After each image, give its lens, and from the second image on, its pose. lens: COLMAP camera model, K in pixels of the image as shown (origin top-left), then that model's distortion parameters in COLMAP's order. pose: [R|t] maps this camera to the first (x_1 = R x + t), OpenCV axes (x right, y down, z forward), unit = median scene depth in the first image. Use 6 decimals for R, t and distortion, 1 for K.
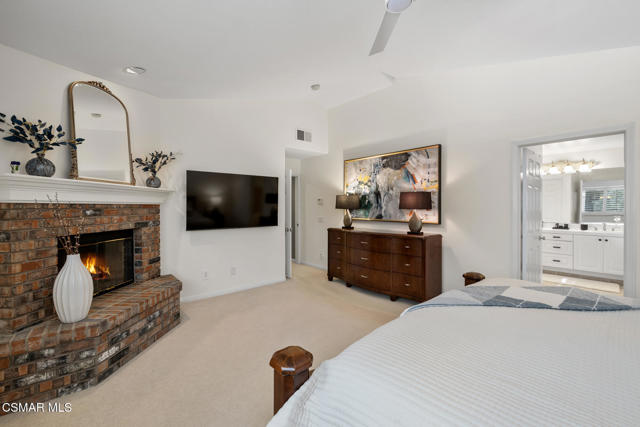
lens RADIAL K [[269.2, 0, 318.8], [0, 269.2, 209.8], [0, 0, 1]] dist [0.000942, 0.000487]
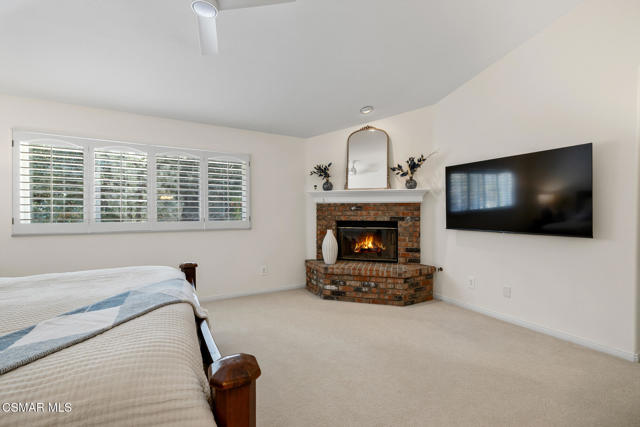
lens RADIAL K [[269.2, 0, 318.8], [0, 269.2, 209.8], [0, 0, 1]] dist [0.000942, 0.000487]
pose [[-0.195145, -0.007244, -0.980748, 0.758574], [-0.014162, 0.999889, -0.004567, 0.026546], [0.980672, 0.012998, -0.195226, 0.987200]]
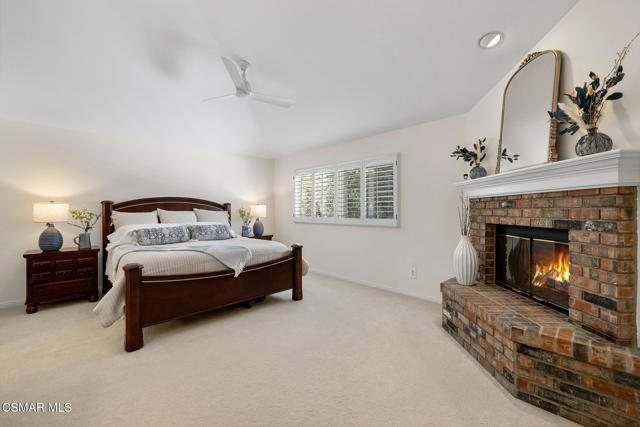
lens RADIAL K [[269.2, 0, 318.8], [0, 269.2, 209.8], [0, 0, 1]] dist [0.000942, 0.000487]
pose [[-0.998672, -0.001097, -0.051509, -0.079439], [-0.001547, 0.999961, 0.008709, 0.019726], [0.051498, 0.008778, -0.998635, 1.761515]]
